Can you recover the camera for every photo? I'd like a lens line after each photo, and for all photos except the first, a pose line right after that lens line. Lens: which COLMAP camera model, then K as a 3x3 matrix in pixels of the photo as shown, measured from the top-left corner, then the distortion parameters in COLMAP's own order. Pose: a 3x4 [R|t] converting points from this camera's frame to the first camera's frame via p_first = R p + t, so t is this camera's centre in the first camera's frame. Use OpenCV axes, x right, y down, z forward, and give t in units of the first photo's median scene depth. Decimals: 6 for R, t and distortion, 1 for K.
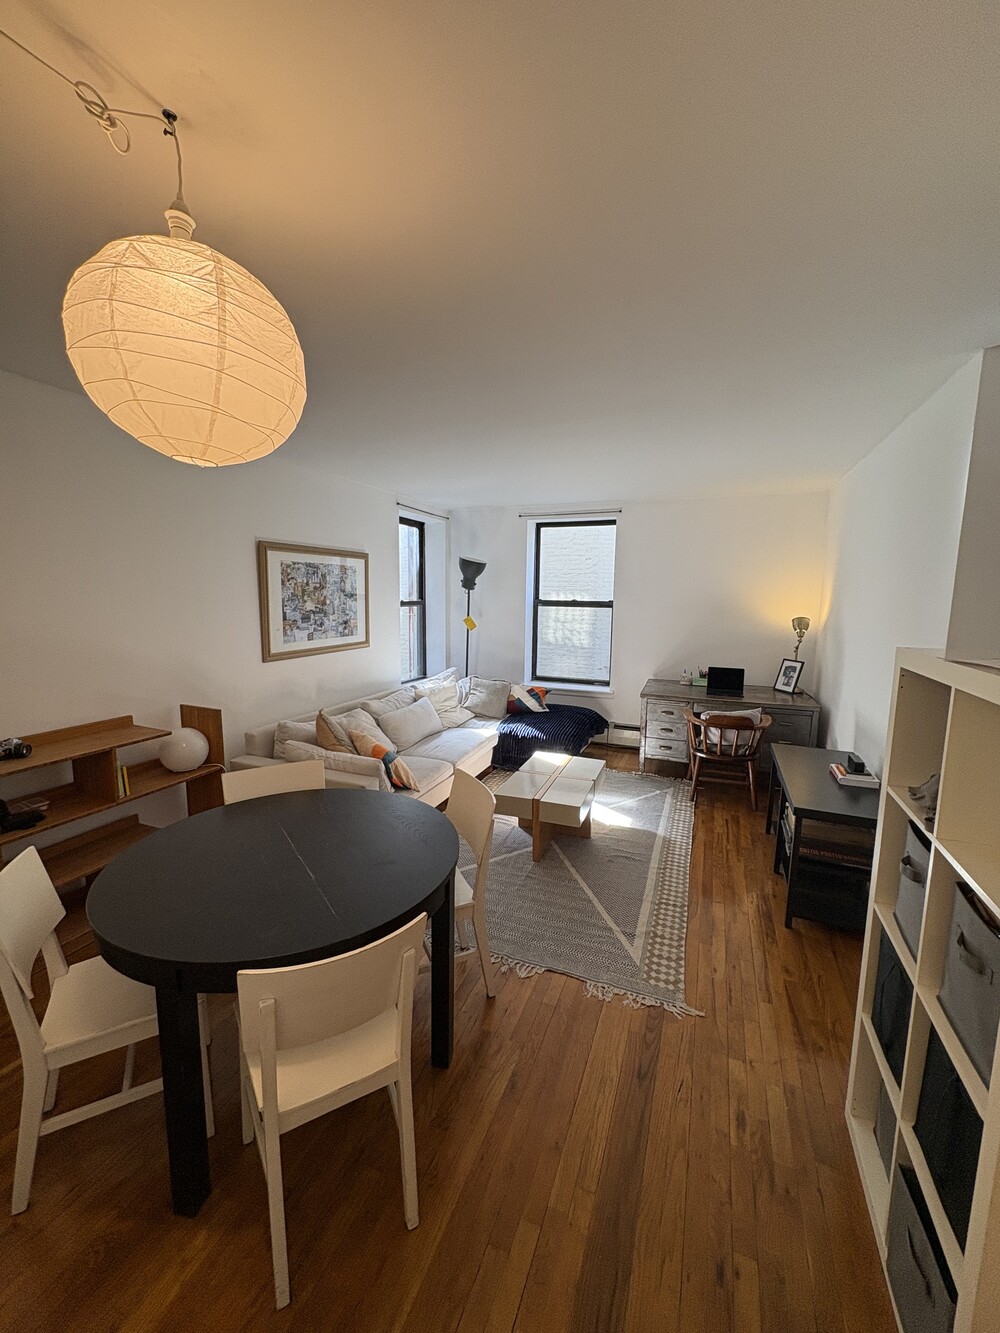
lens RADIAL K [[534.8, 0, 501.1], [0, 534.8, 666.3], [0, 0, 1]] dist [0.000418, 0.000089]
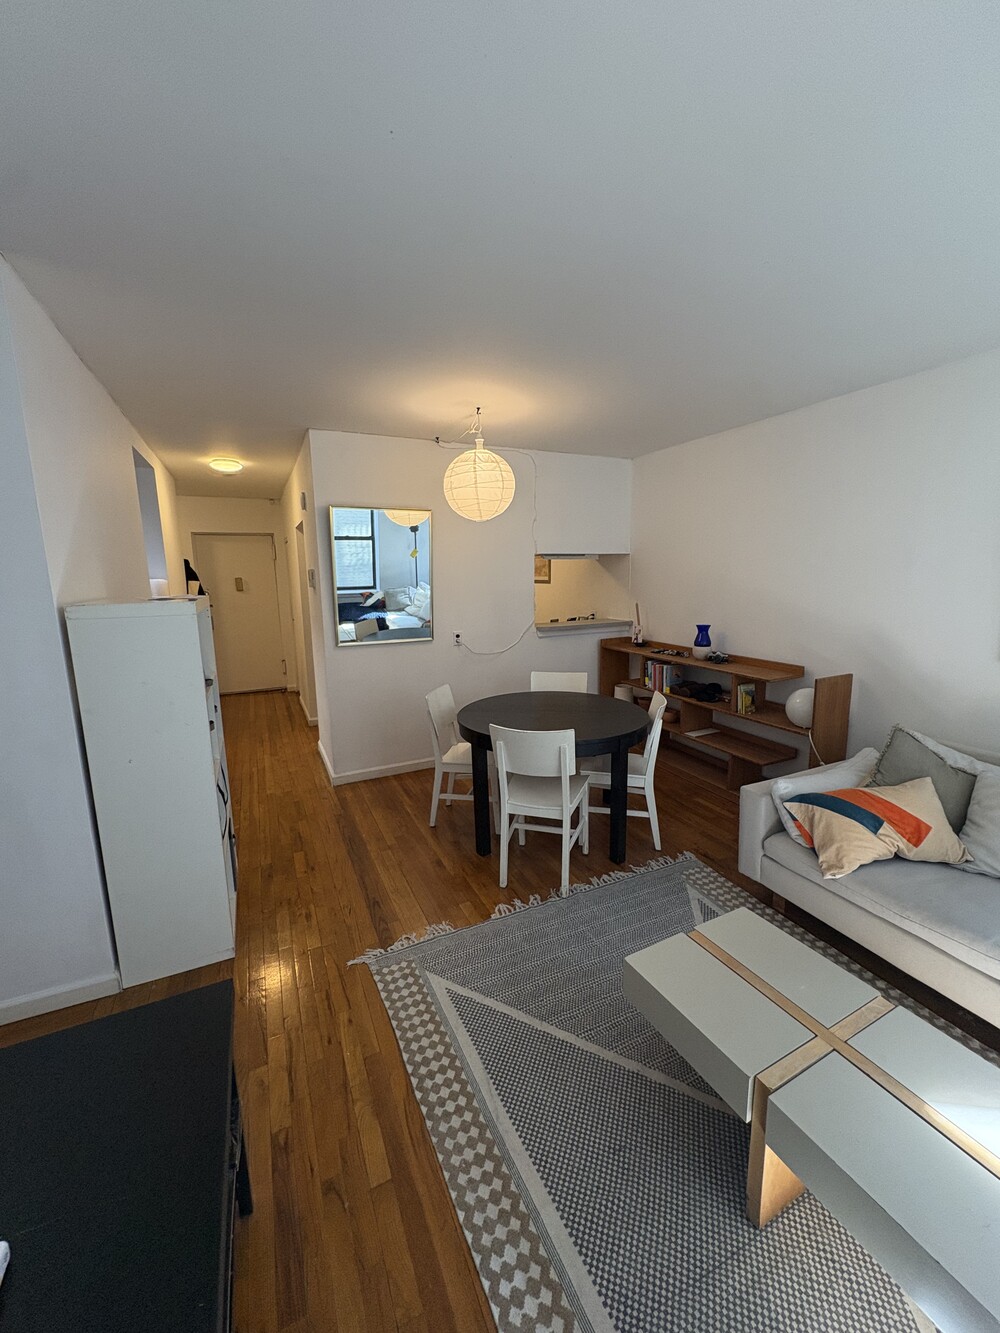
lens RADIAL K [[534.8, 0, 506.8], [0, 534.8, 664.3], [0, 0, 1]] dist [0.000418, 0.000089]
pose [[-0.679791, 0.121463, -0.723278, 0.783865], [-0.093068, 0.963931, 0.249349, -0.189284], [0.727477, 0.236820, -0.643968, 1.616283]]
